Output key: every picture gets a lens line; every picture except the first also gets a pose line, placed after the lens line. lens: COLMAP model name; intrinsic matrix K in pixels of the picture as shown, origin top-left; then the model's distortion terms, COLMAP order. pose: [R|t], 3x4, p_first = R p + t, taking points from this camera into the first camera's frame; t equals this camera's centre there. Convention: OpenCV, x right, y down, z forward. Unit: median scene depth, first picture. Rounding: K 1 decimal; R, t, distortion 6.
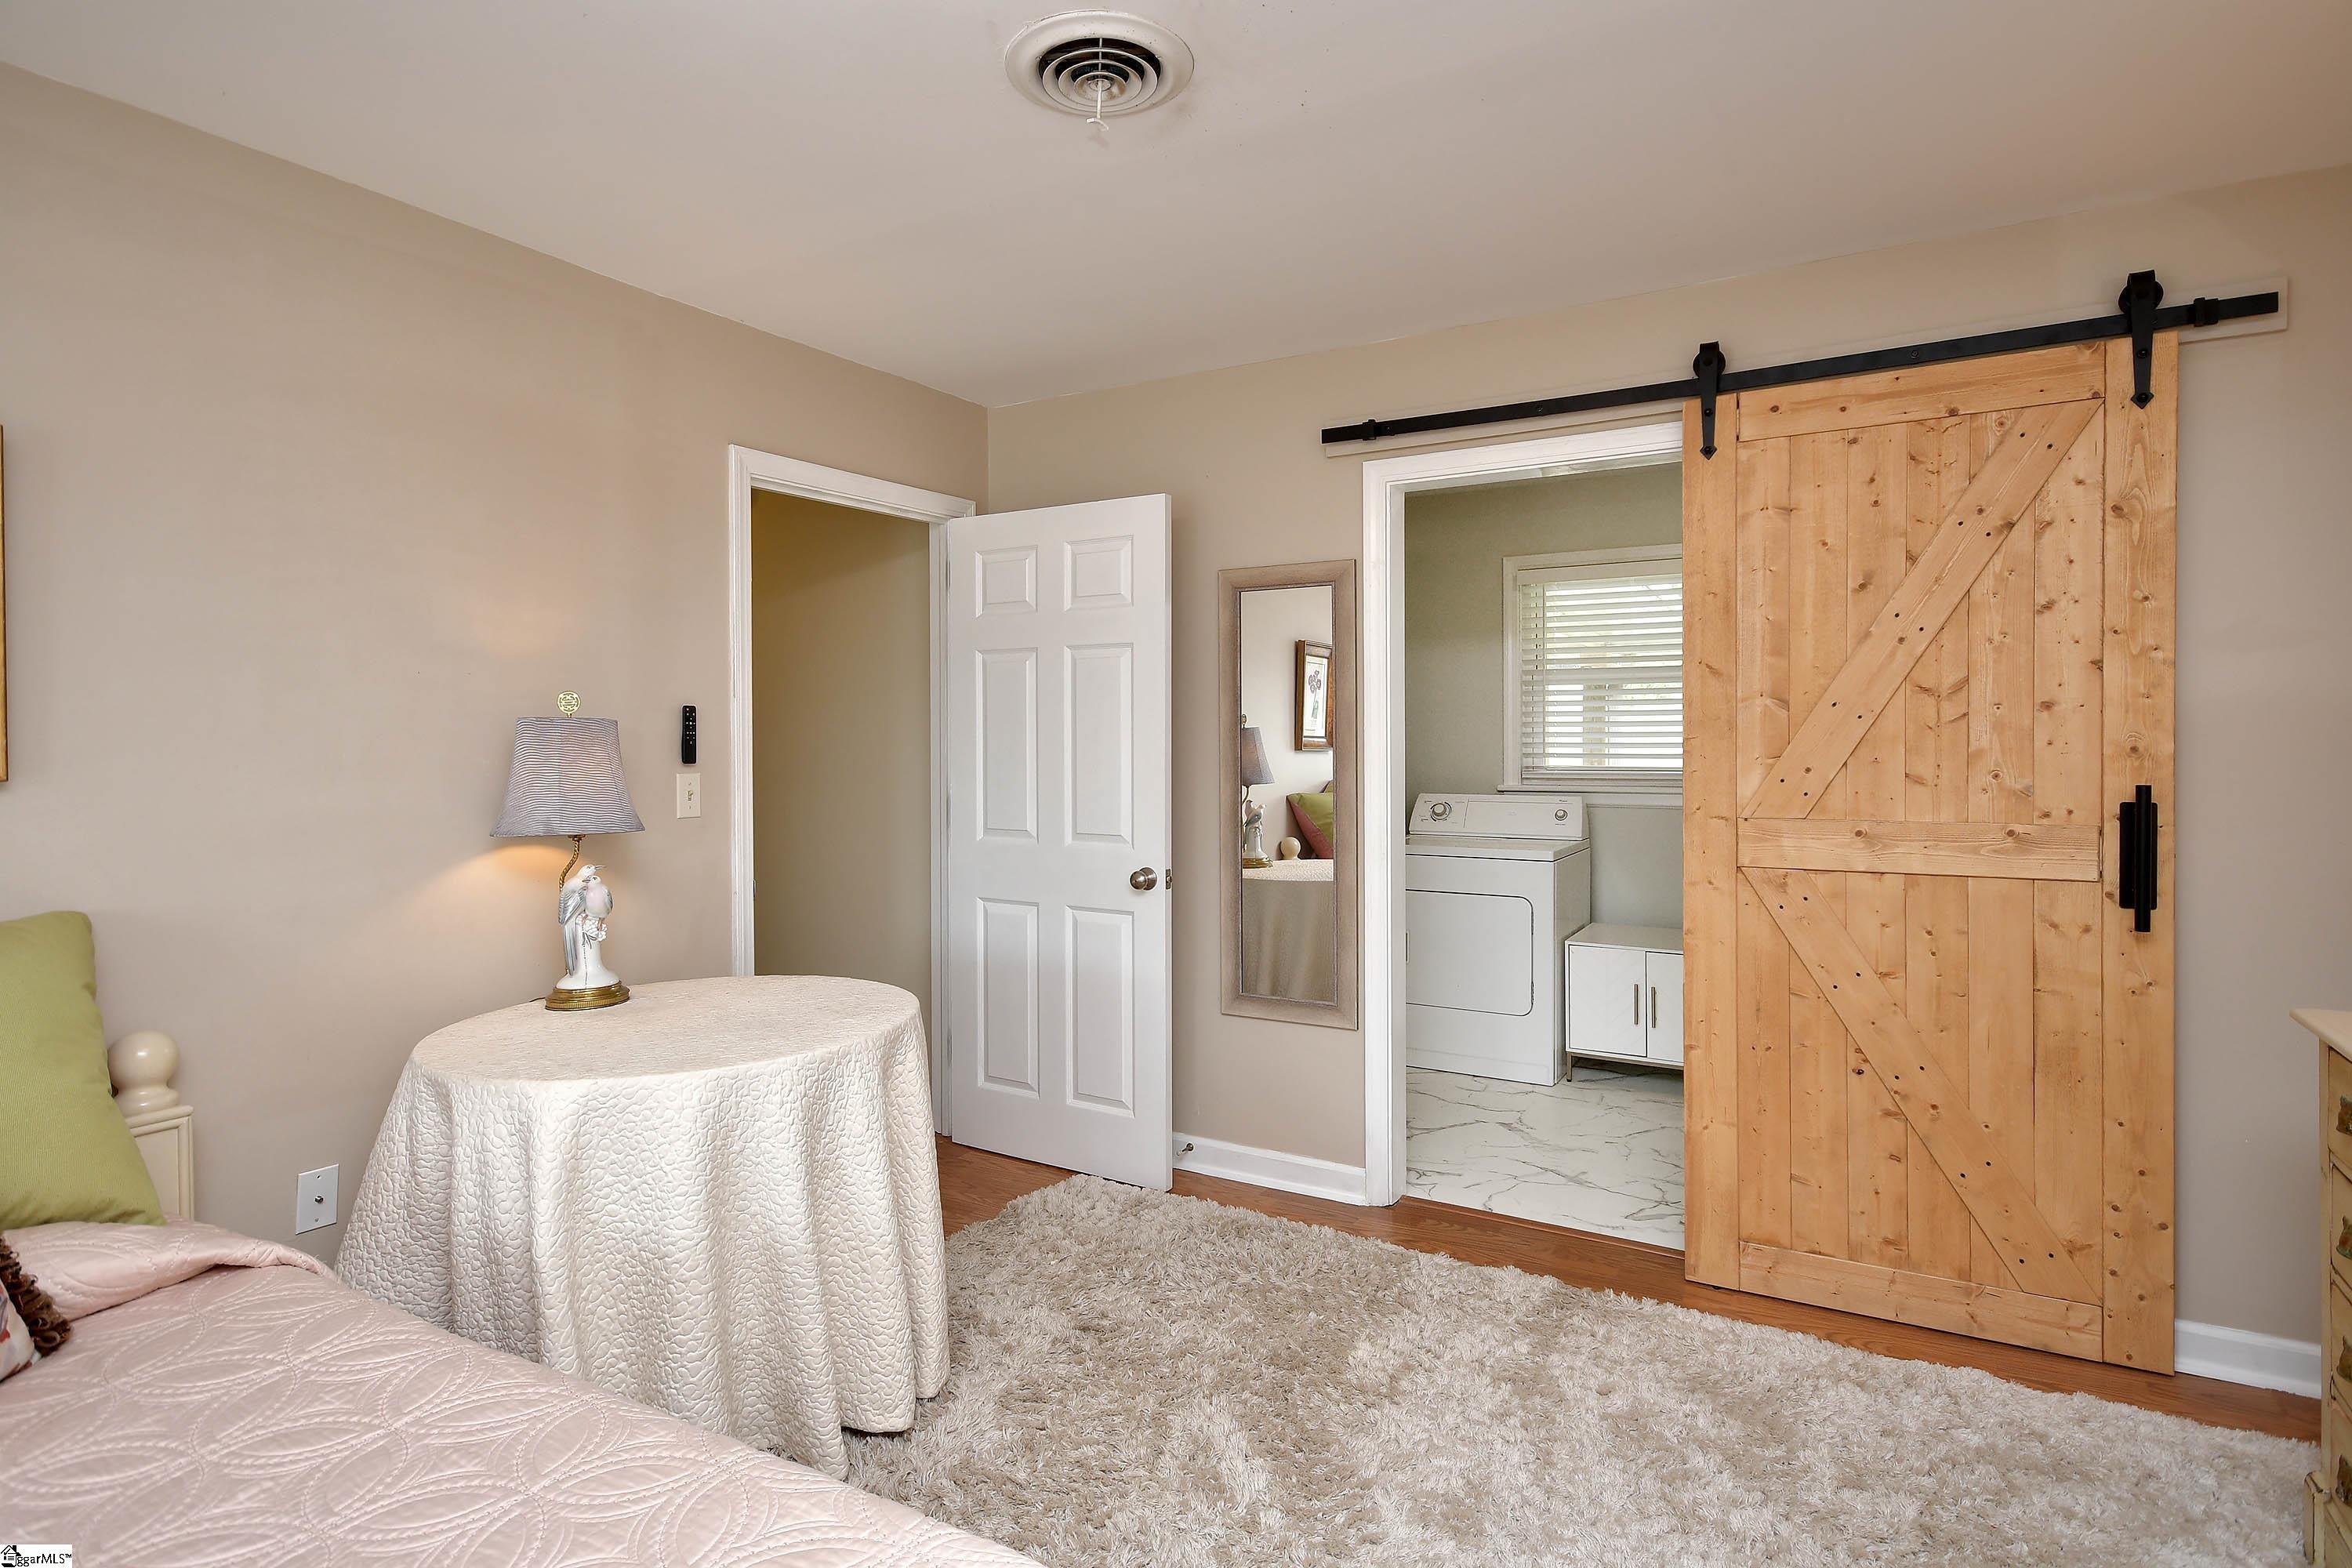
lens RADIAL K [[1177.7, 0, 1169.8], [0, 1177.7, 768.9], [0, 0, 1]] dist [0.001409, 0.000263]
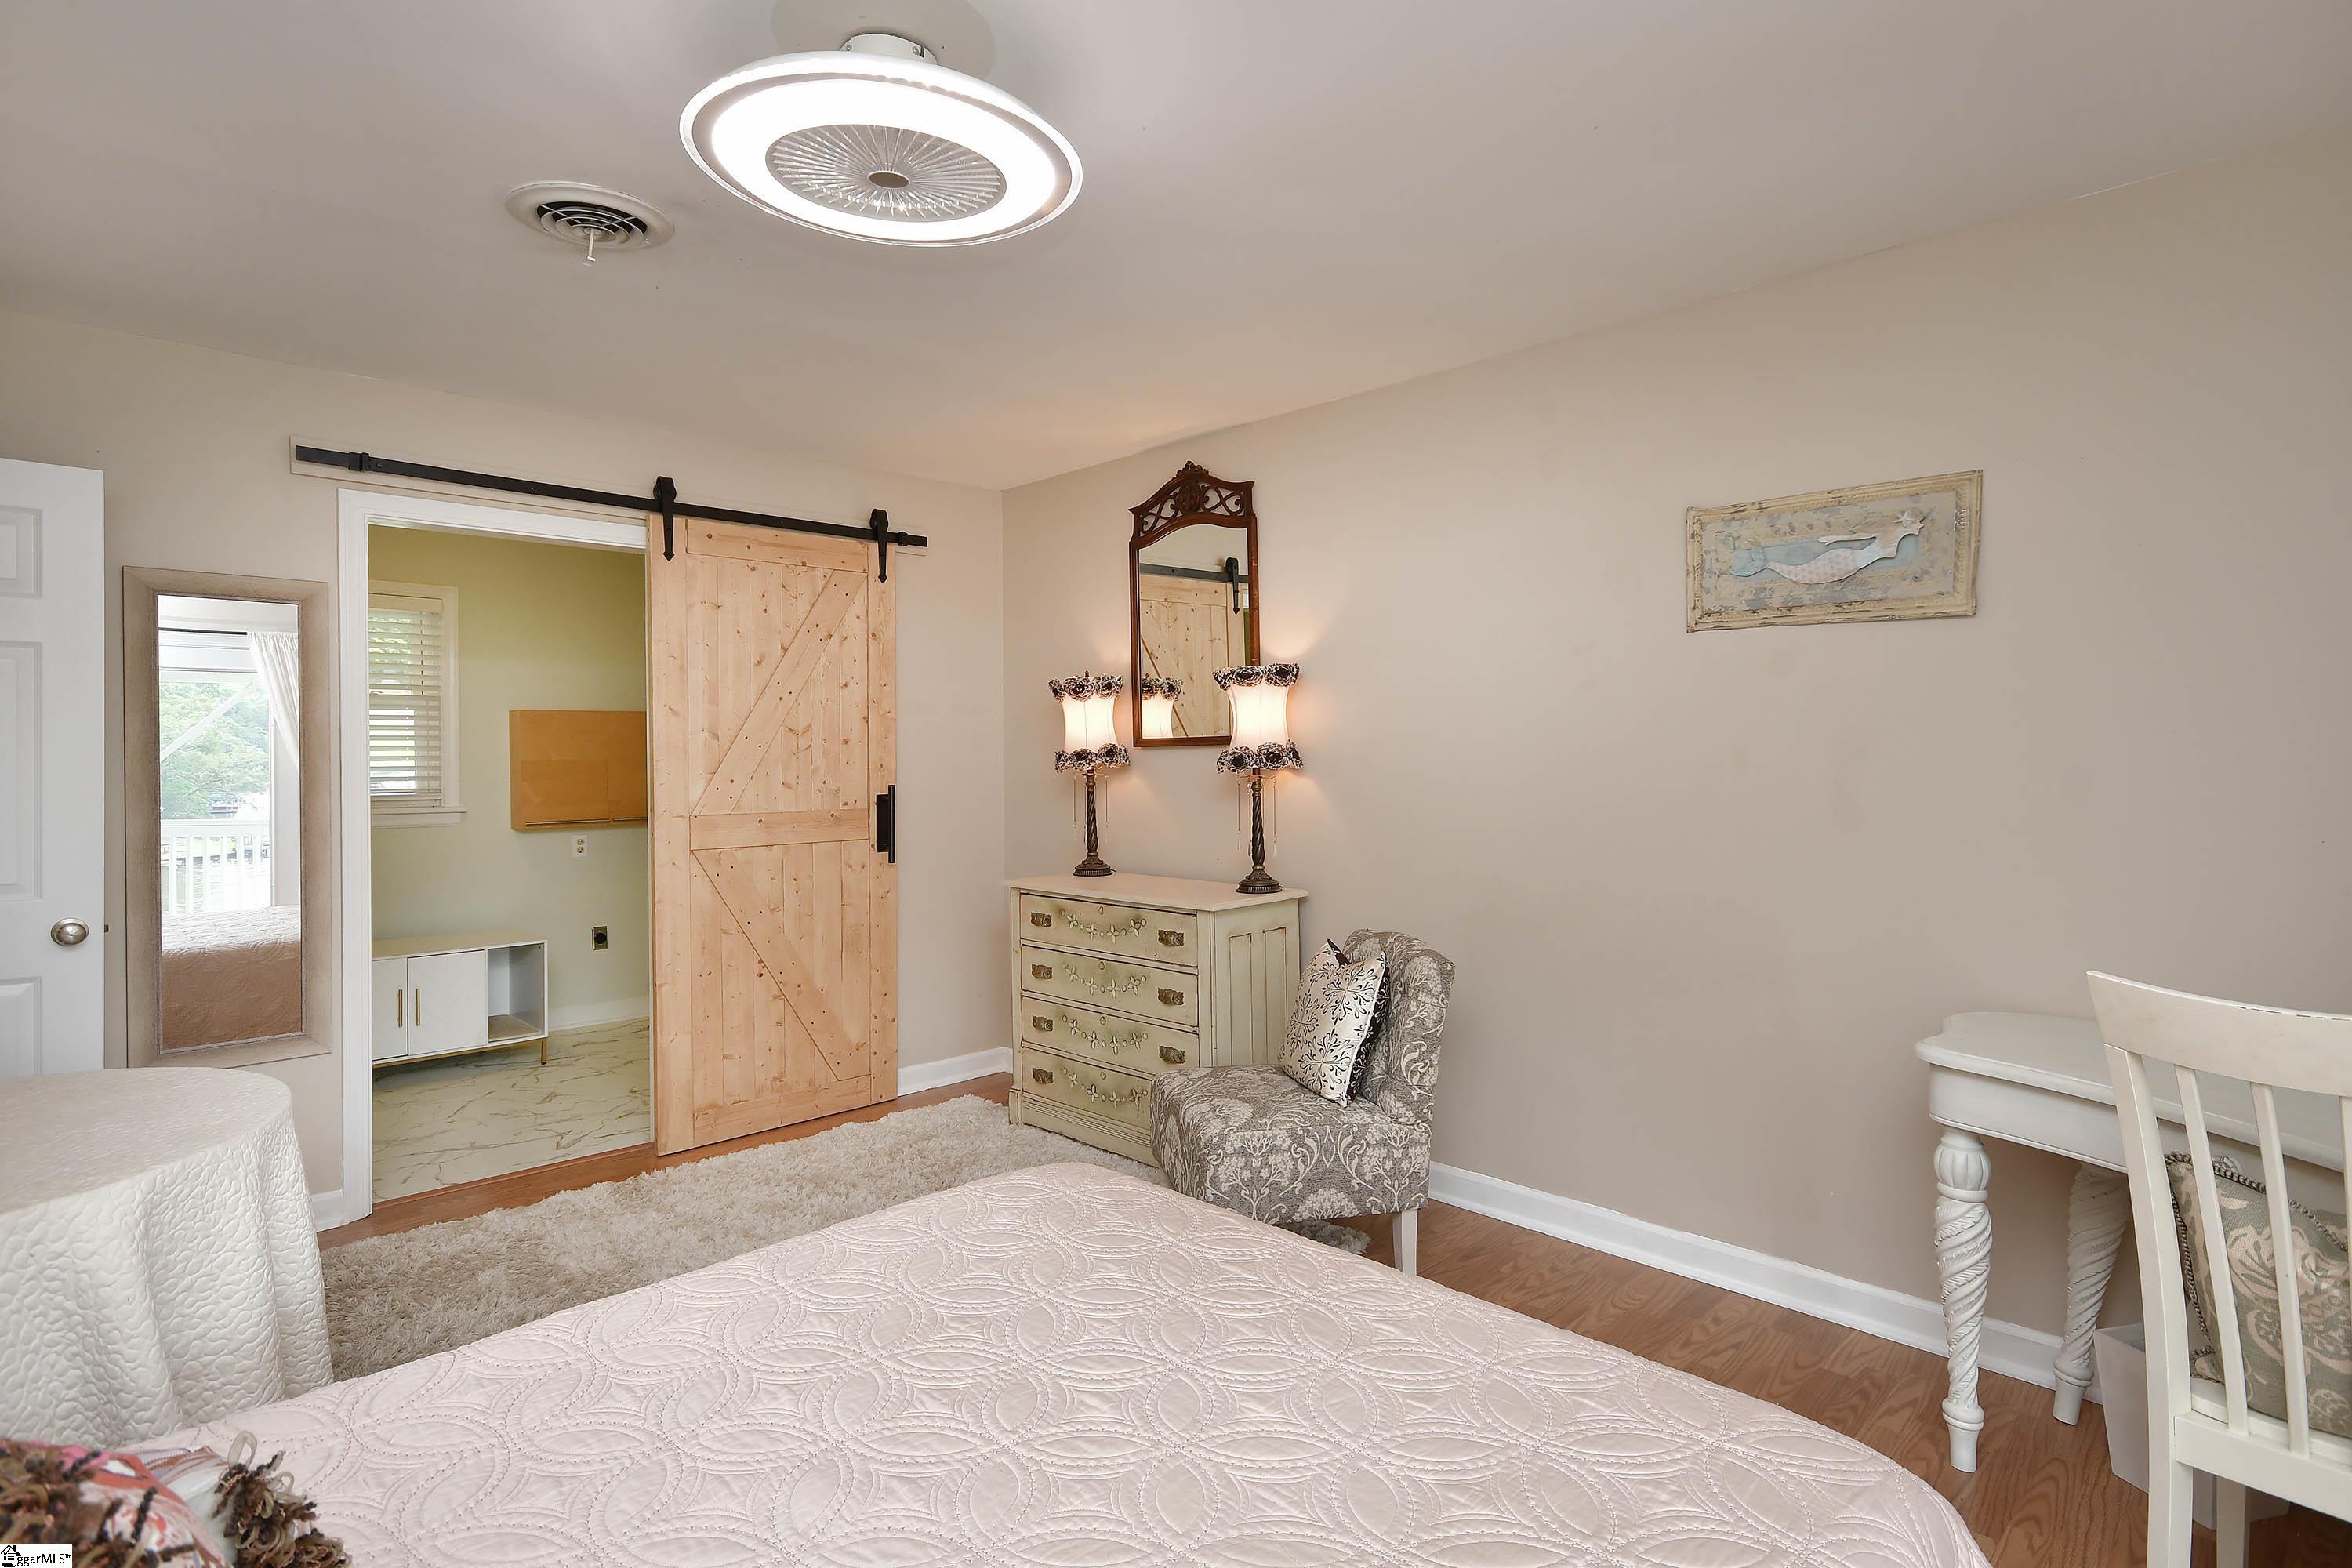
lens RADIAL K [[1177.7, 0, 1169.8], [0, 1177.7, 768.9], [0, 0, 1]] dist [0.001409, 0.000263]
pose [[0.281629, -0.010942, 0.959461, -0.778330], [0.021128, 0.999763, 0.005200, -0.011338], [-0.959291, 0.018807, 0.281793, 0.042142]]
